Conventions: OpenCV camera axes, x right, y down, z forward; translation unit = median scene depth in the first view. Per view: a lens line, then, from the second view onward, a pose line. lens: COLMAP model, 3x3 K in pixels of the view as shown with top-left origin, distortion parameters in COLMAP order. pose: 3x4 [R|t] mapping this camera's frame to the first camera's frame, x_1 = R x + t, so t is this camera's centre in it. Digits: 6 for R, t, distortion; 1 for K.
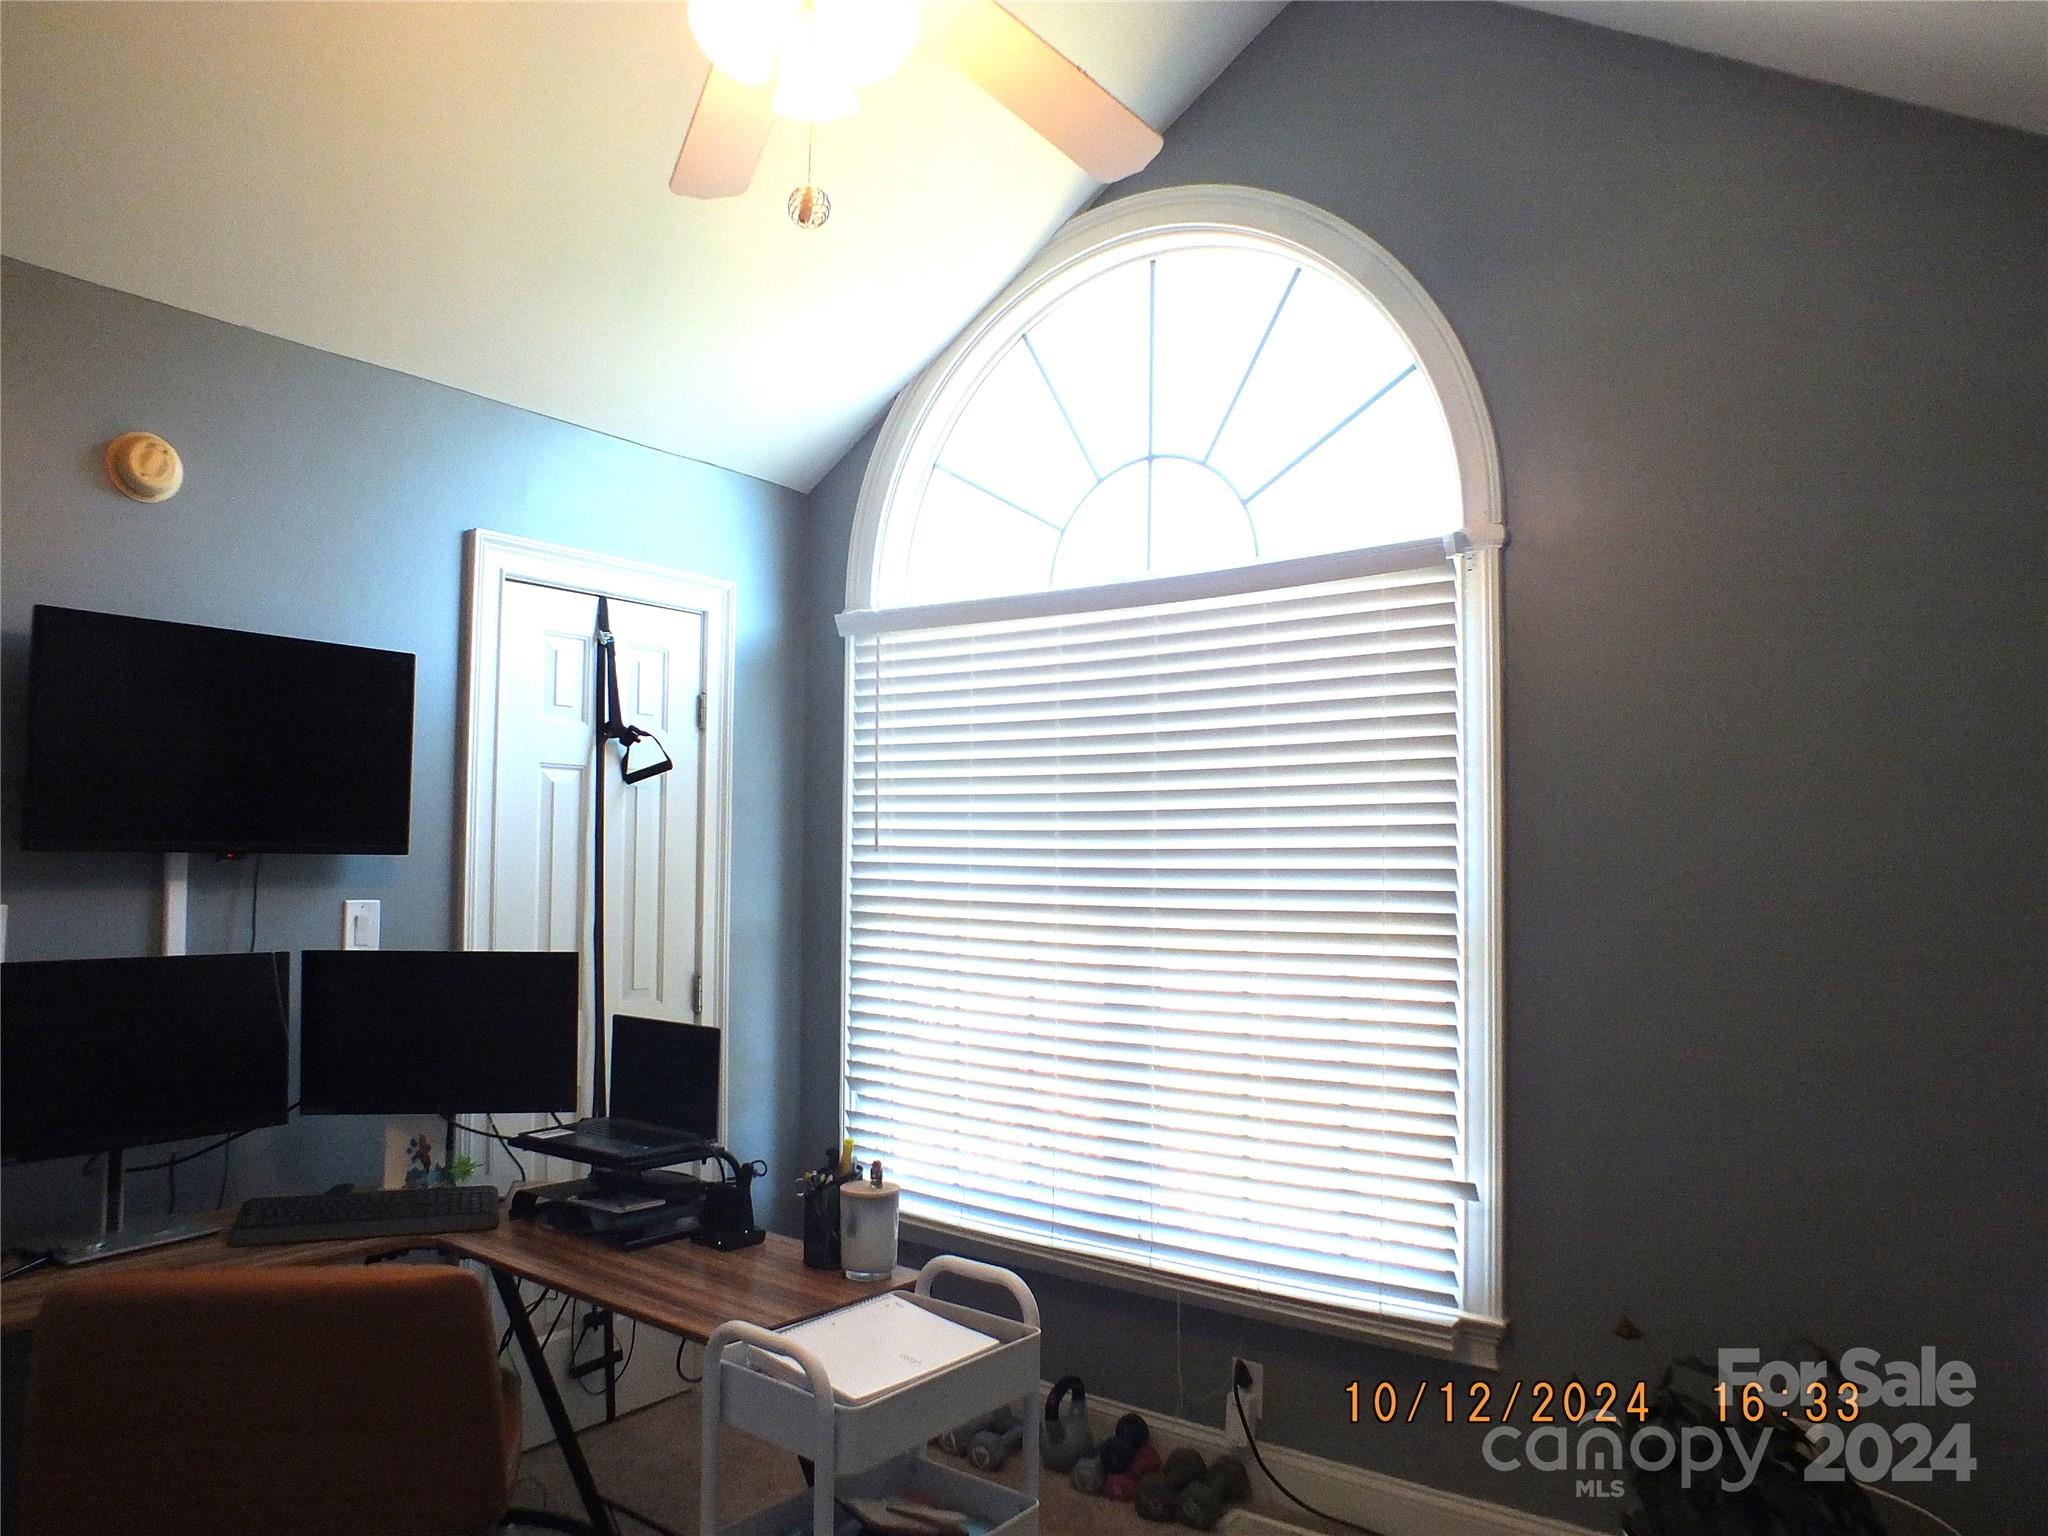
lens RADIAL K [[1455.1, 0, 1028.3], [0, 1455.1, 765.4], [0, 0, 1]] dist [-0.079436, 0.032976]
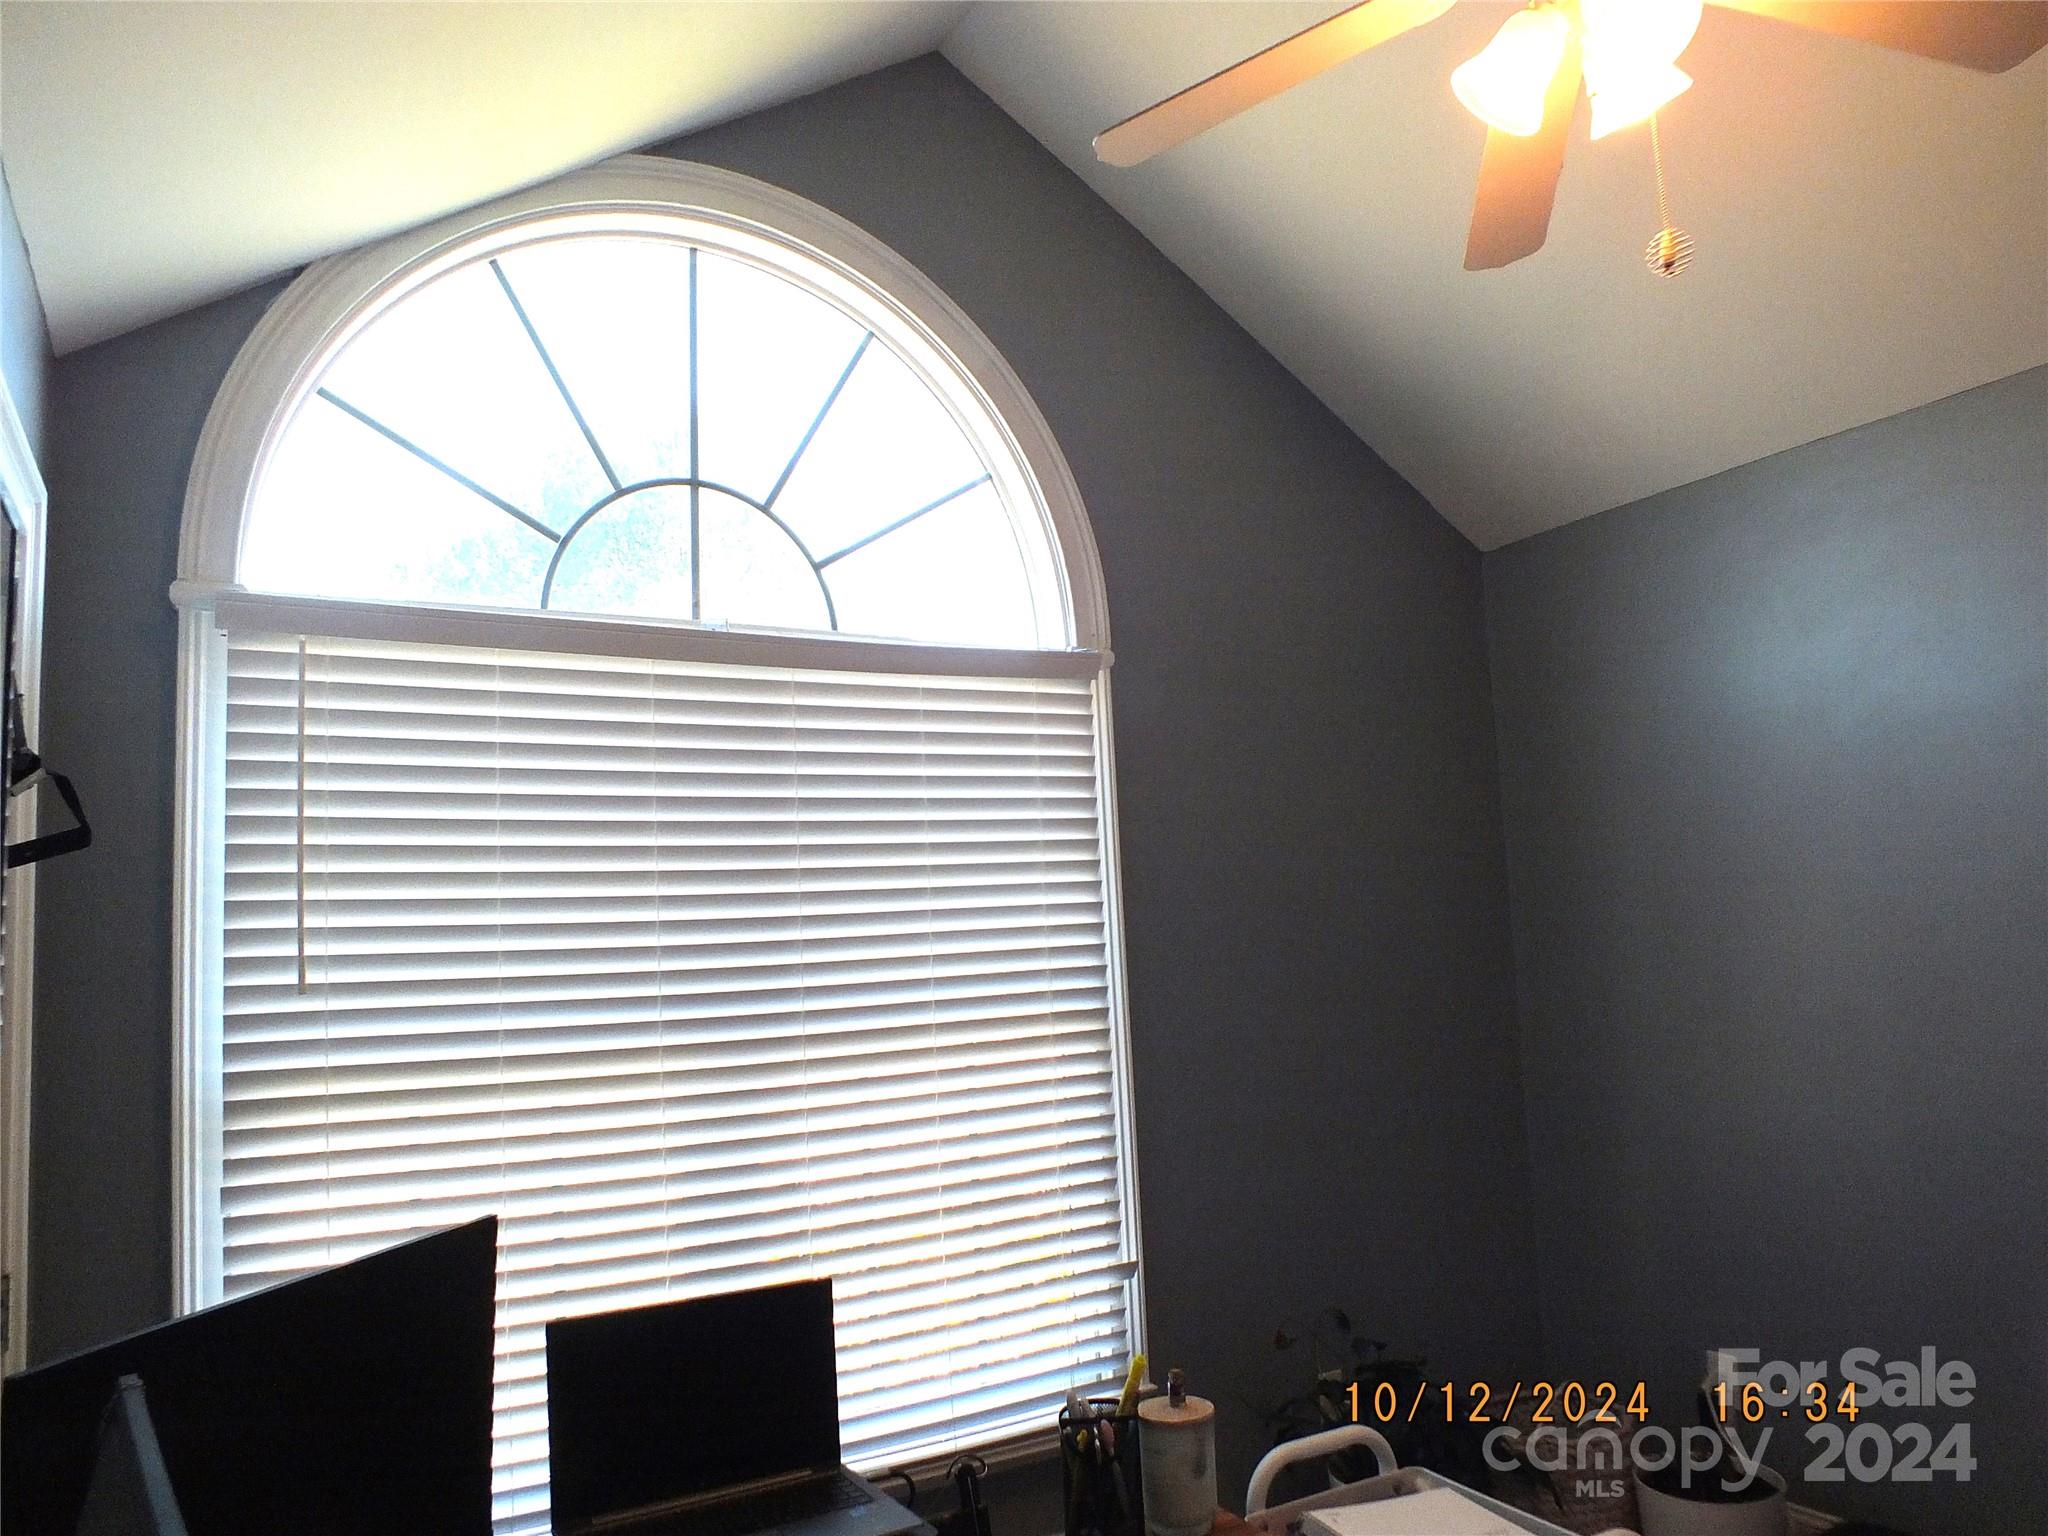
lens RADIAL K [[1668.5, 0, 1029.0], [0, 1668.5, 767.5], [0, 0, 1]] dist [-0.081511, 0.065944]
pose [[0.306007, 0.087996, 0.947954, -0.738768], [0.003402, 0.995612, -0.093518, 0.033746], [-0.952023, 0.031842, 0.304365, 0.560035]]
